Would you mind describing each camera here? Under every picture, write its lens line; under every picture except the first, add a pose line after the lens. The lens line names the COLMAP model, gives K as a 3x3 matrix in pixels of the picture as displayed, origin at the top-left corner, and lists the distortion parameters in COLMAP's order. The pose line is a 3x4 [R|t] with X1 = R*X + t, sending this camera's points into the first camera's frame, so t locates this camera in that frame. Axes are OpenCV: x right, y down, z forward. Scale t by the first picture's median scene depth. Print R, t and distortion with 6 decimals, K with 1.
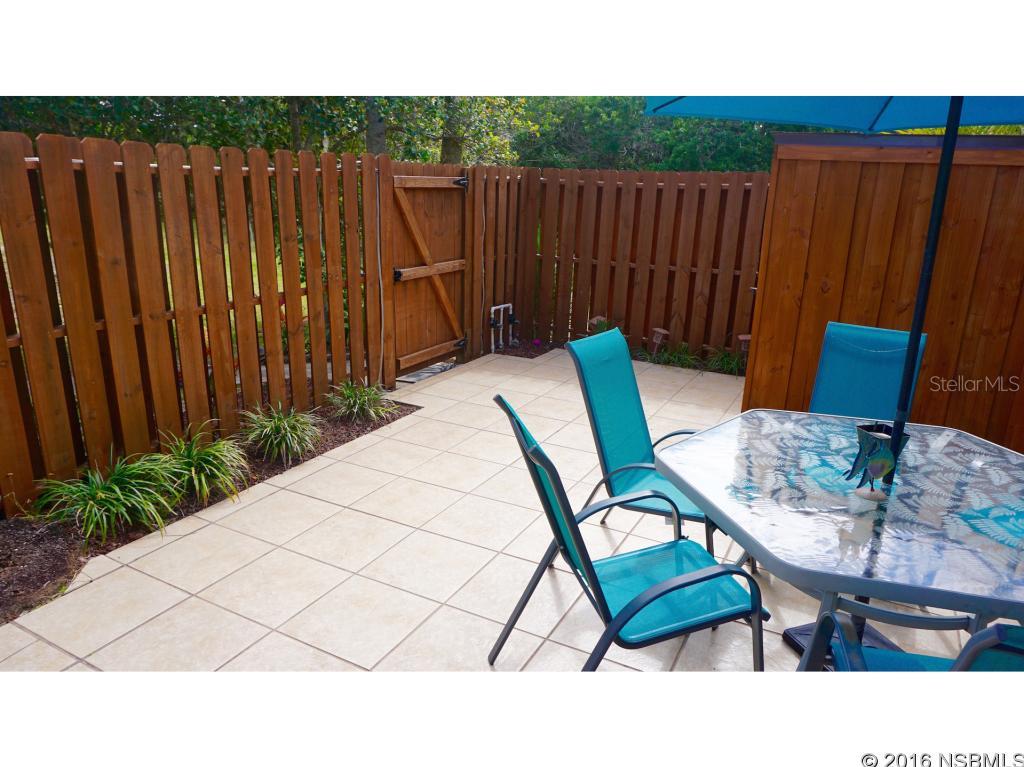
lens RADIAL K [[685.5, 0, 513.6], [0, 685.5, 384.4], [0, 0, 1]] dist [-0.031155, -0.000022]
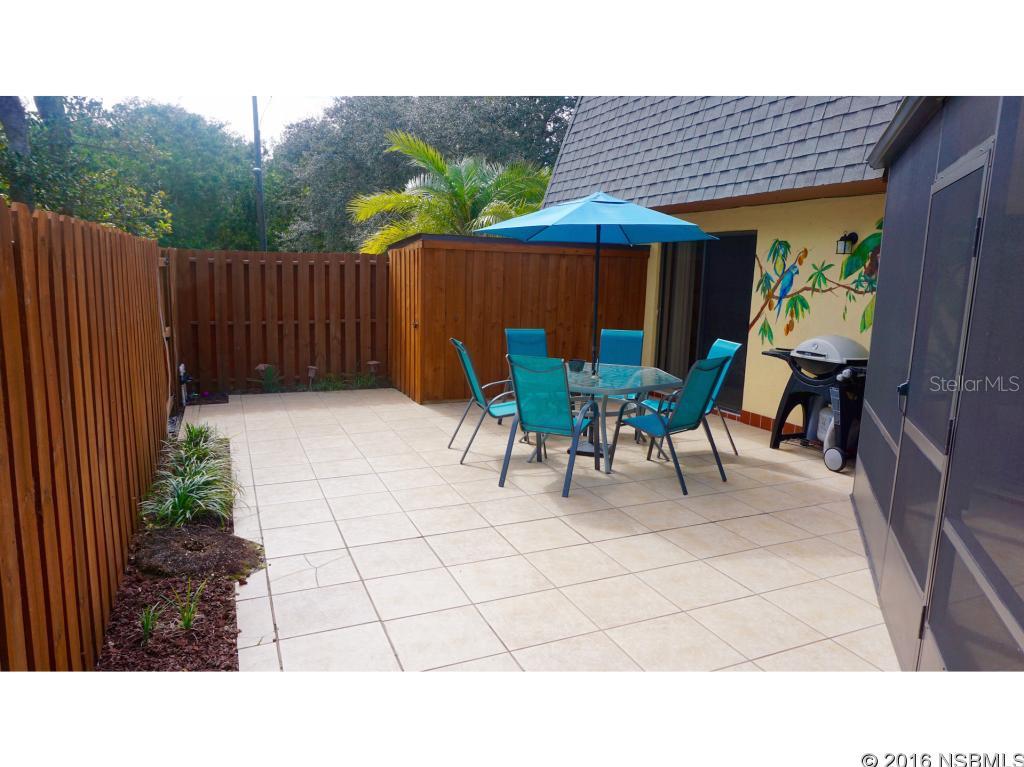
lens RADIAL K [[685.5, 0, 516.8], [0, 685.5, 383.5], [0, 0, 1]] dist [-0.031155, -0.000022]
pose [[0.628657, -0.142892, 0.764442, -0.578373], [0.215915, 0.976400, 0.004950, 0.033301], [-0.747109, 0.161943, 0.644673, -0.169890]]
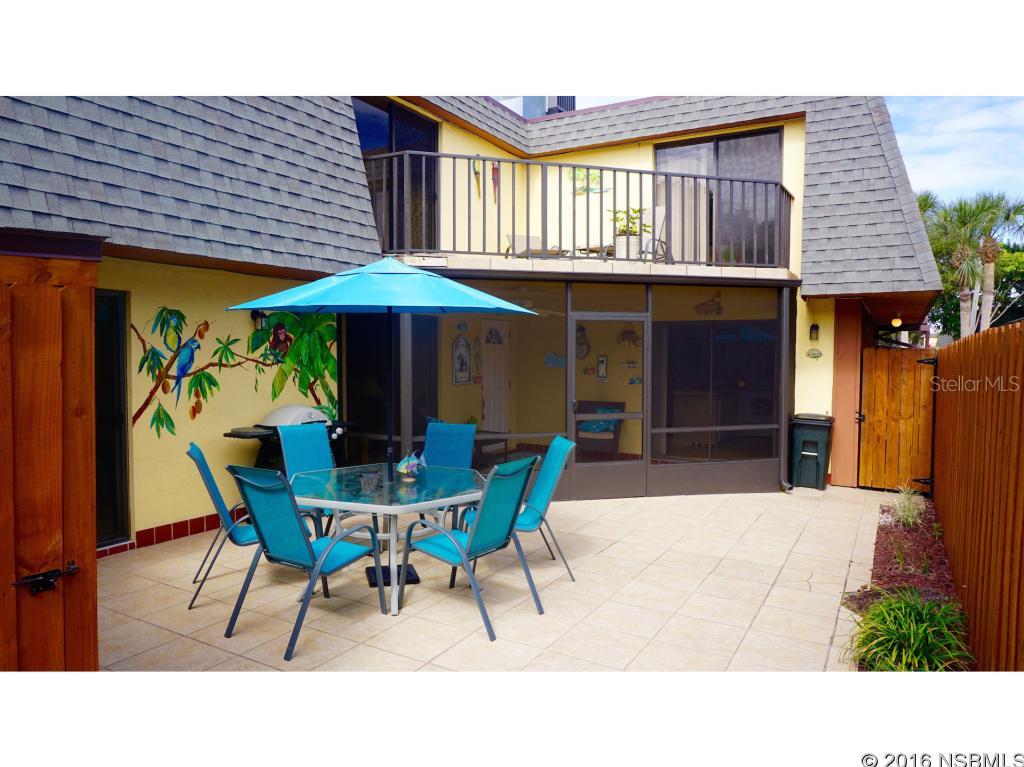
lens RADIAL K [[685.5, 0, 514.4], [0, 685.5, 387.2], [0, 0, 1]] dist [-0.031155, -0.000022]
pose [[-0.998703, -0.042609, 0.027877, 0.040387], [-0.030916, 0.942446, 0.332925, -0.296481], [-0.040458, 0.331631, -0.942541, 0.997624]]
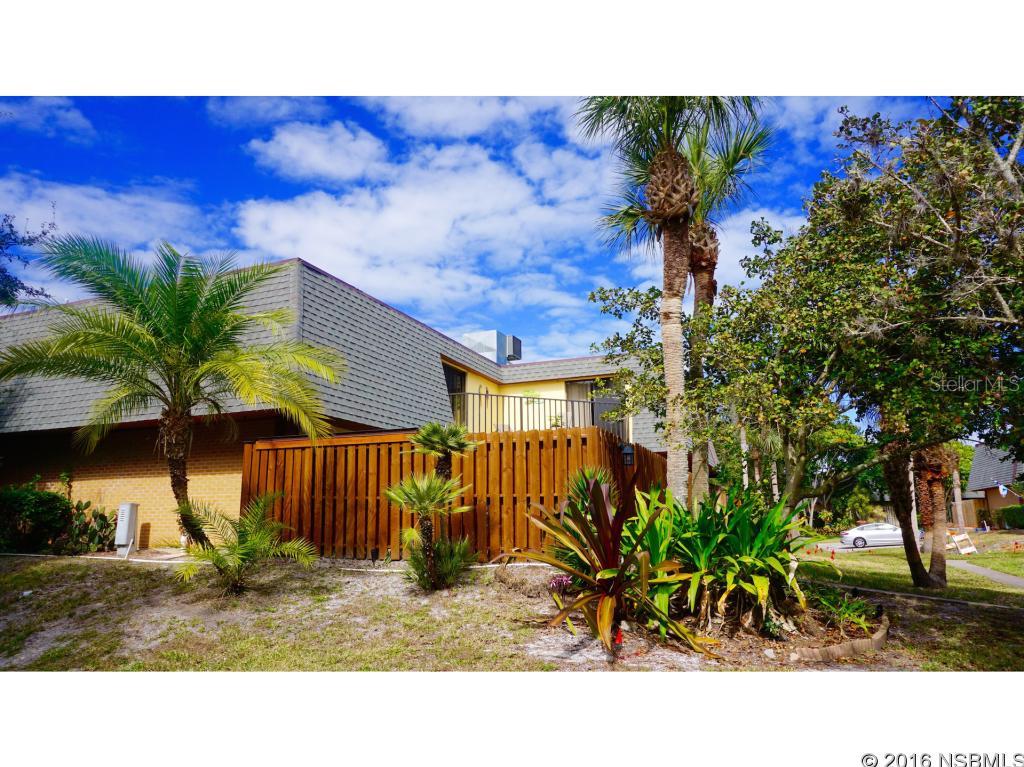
lens RADIAL K [[685.5, 0, 509.7], [0, 685.5, 385.3], [0, 0, 1]] dist [-0.031155, -0.000022]
pose [[-0.995123, -0.050623, -0.084663, 0.346727], [-0.057893, 0.994634, 0.085737, -0.574916], [0.079869, 0.090220, -0.992714, 2.655678]]
